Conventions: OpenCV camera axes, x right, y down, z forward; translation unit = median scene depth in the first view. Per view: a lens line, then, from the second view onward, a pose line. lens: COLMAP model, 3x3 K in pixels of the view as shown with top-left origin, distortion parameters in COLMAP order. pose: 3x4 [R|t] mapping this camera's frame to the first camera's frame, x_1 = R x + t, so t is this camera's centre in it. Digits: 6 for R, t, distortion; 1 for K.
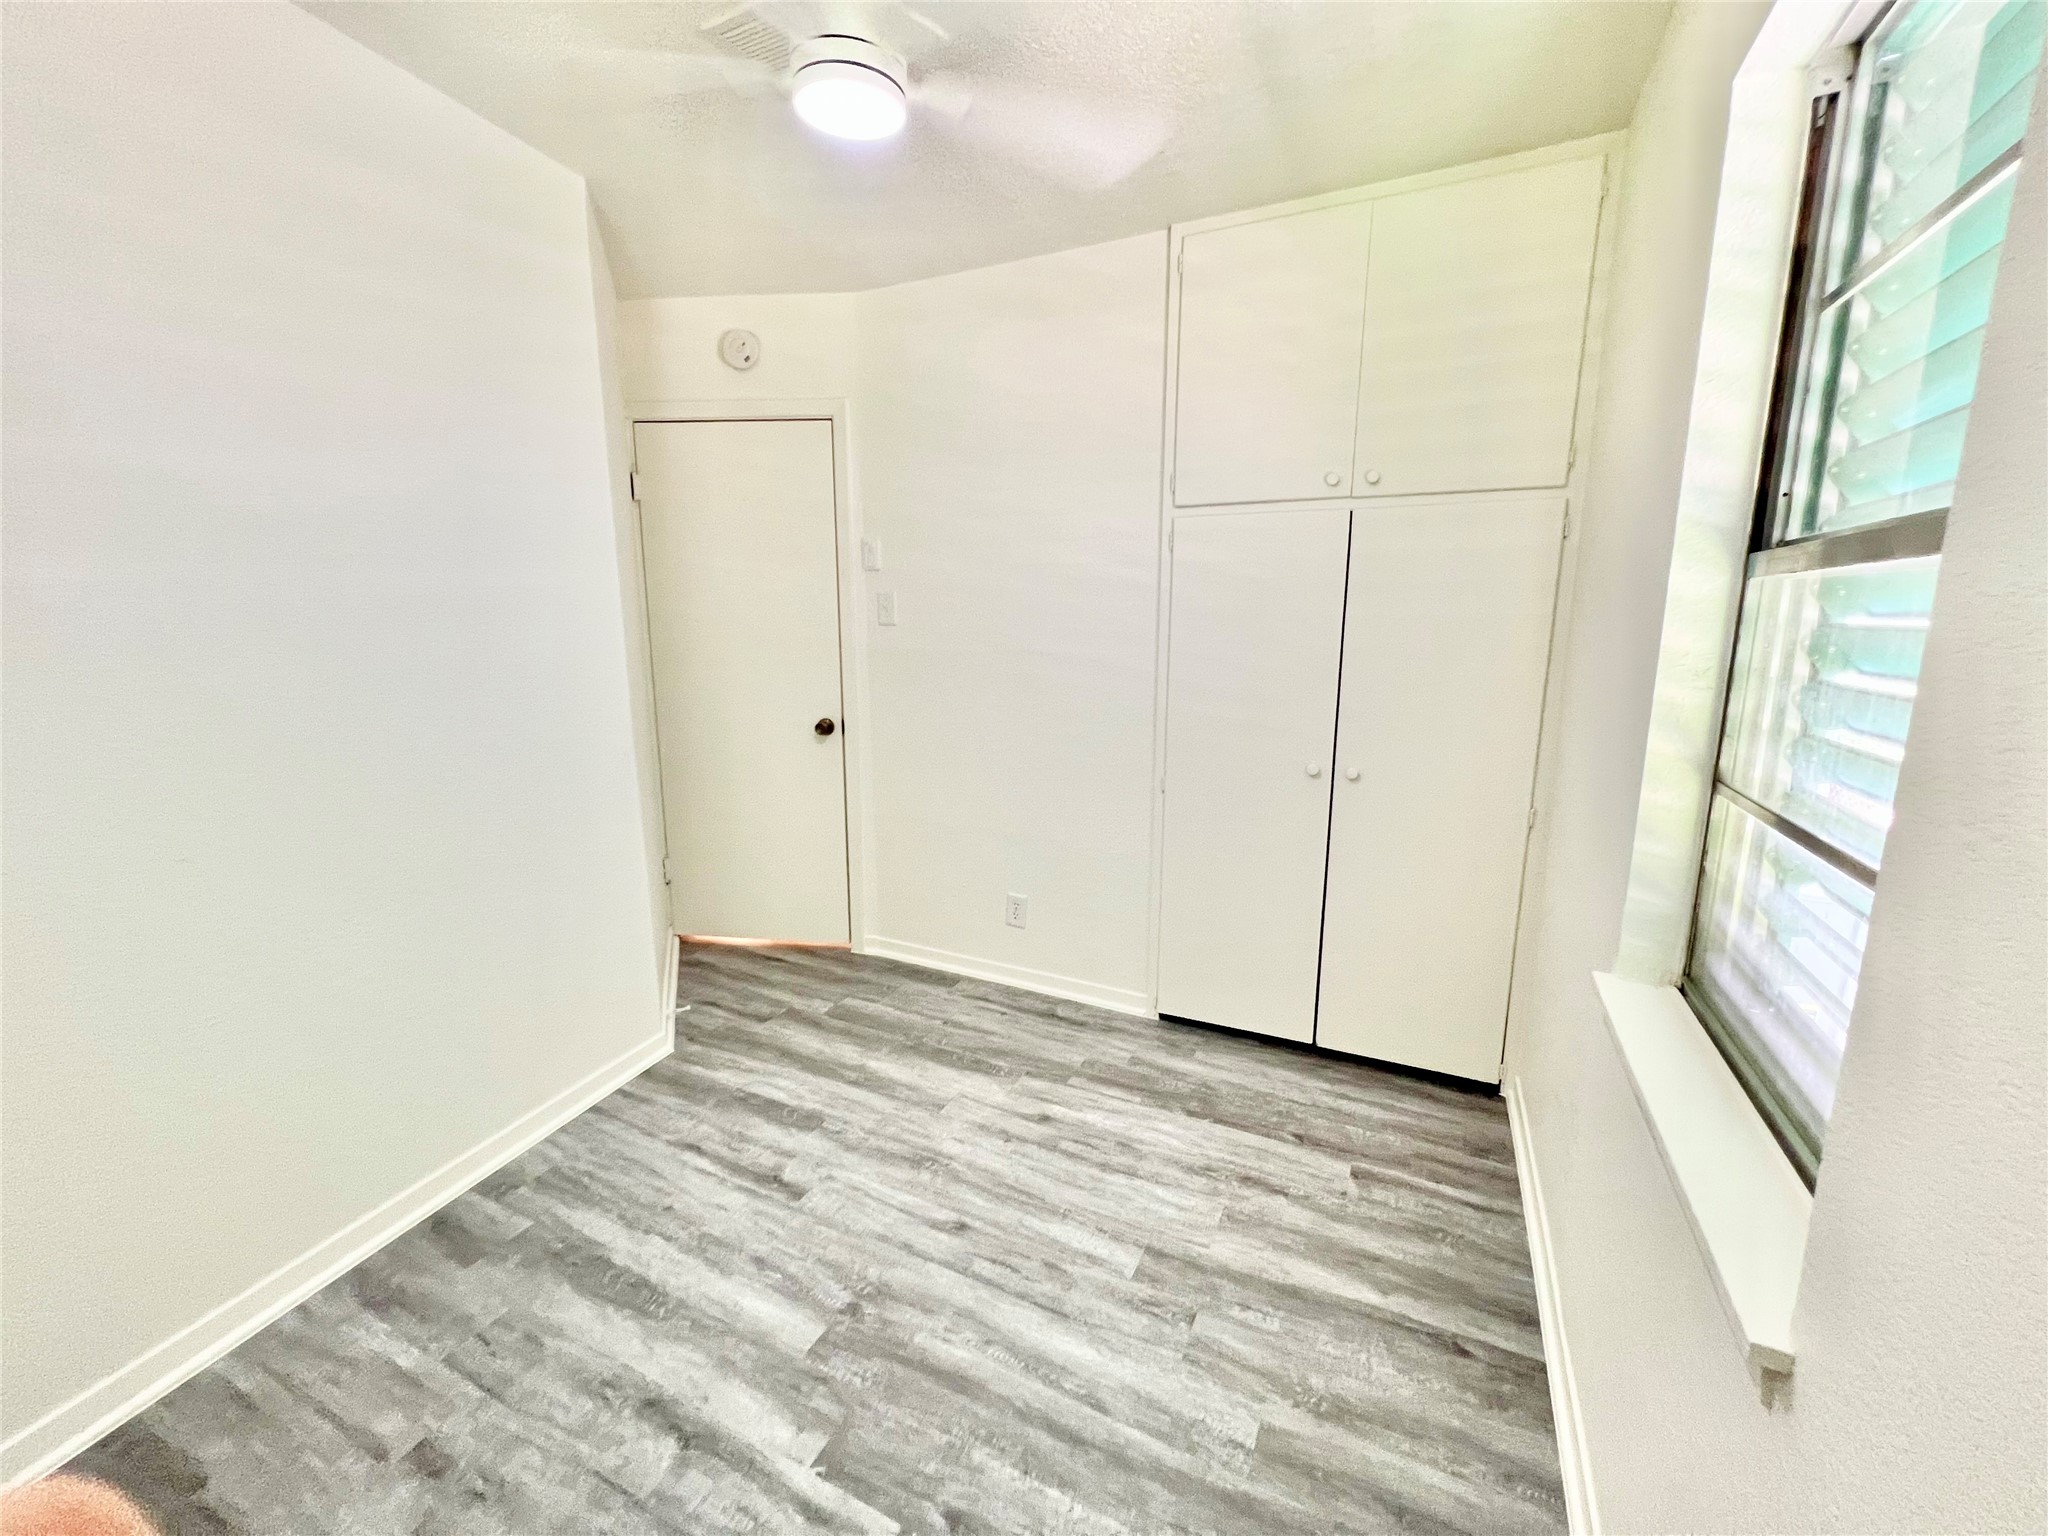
lens RADIAL K [[814.7, 0, 1017.9], [0, 814.7, 770.4], [0, 0, 1]] dist [-0.001707, 0.000425]
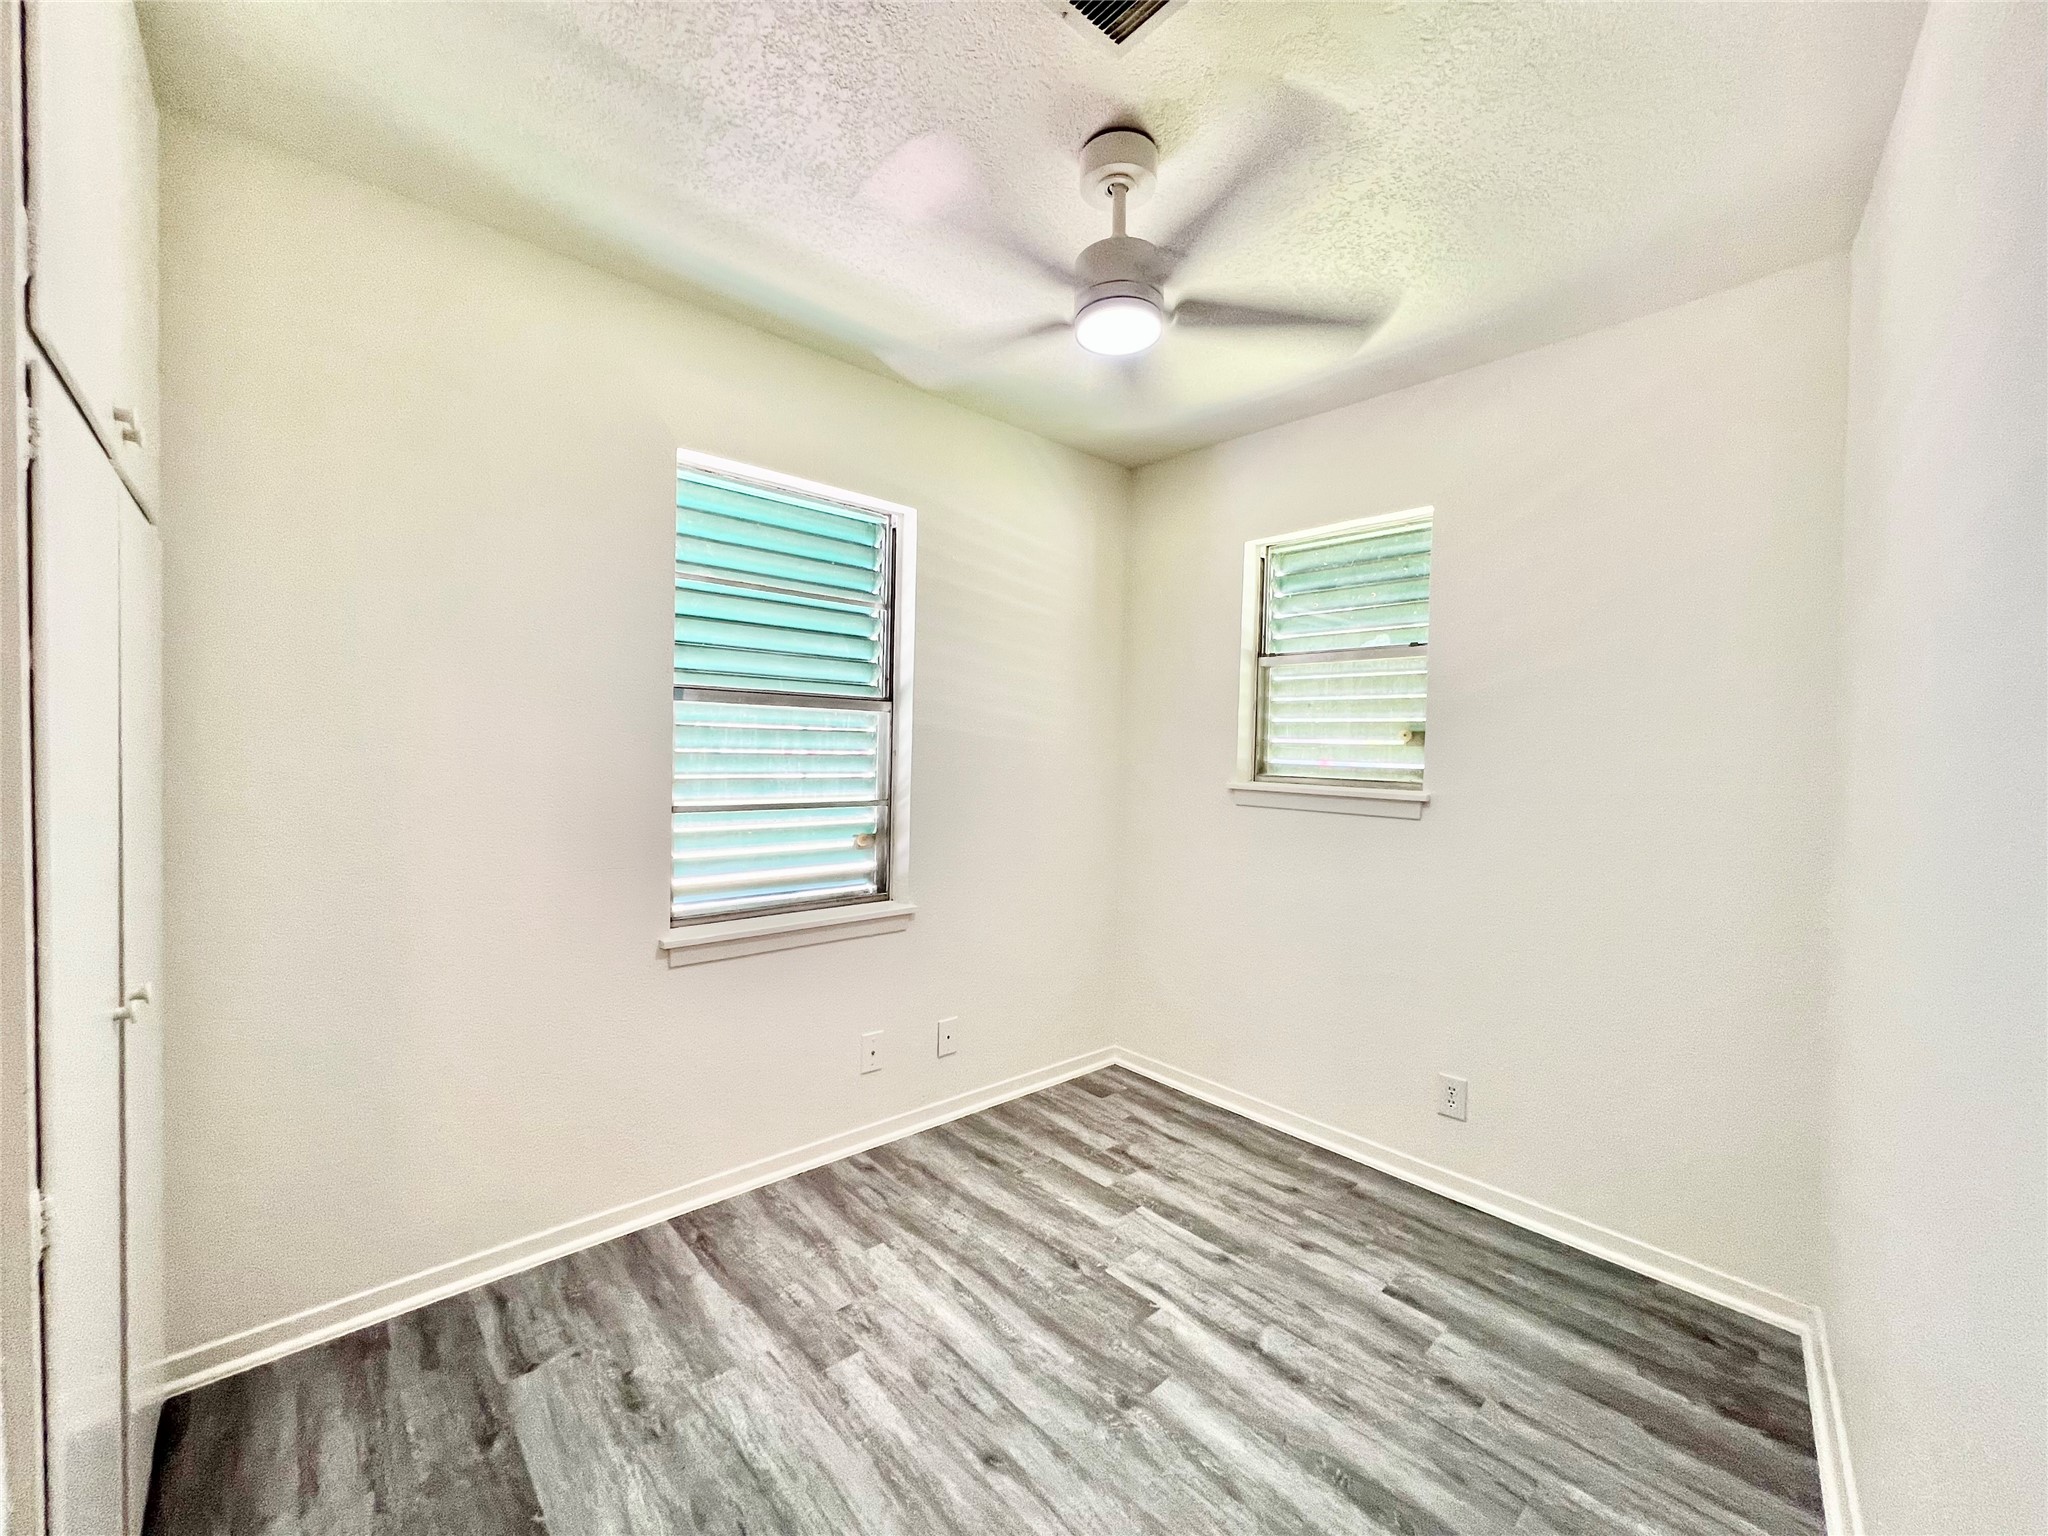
lens RADIAL K [[824.4, 0, 1021.8], [0, 824.4, 768.9], [0, 0, 1]] dist [-0.001726, 0.000076]
pose [[-0.931800, -0.035445, 0.361237, -0.420763], [0.041309, 0.978399, 0.202558, -0.317237], [-0.360614, 0.203666, -0.910208, 1.800874]]
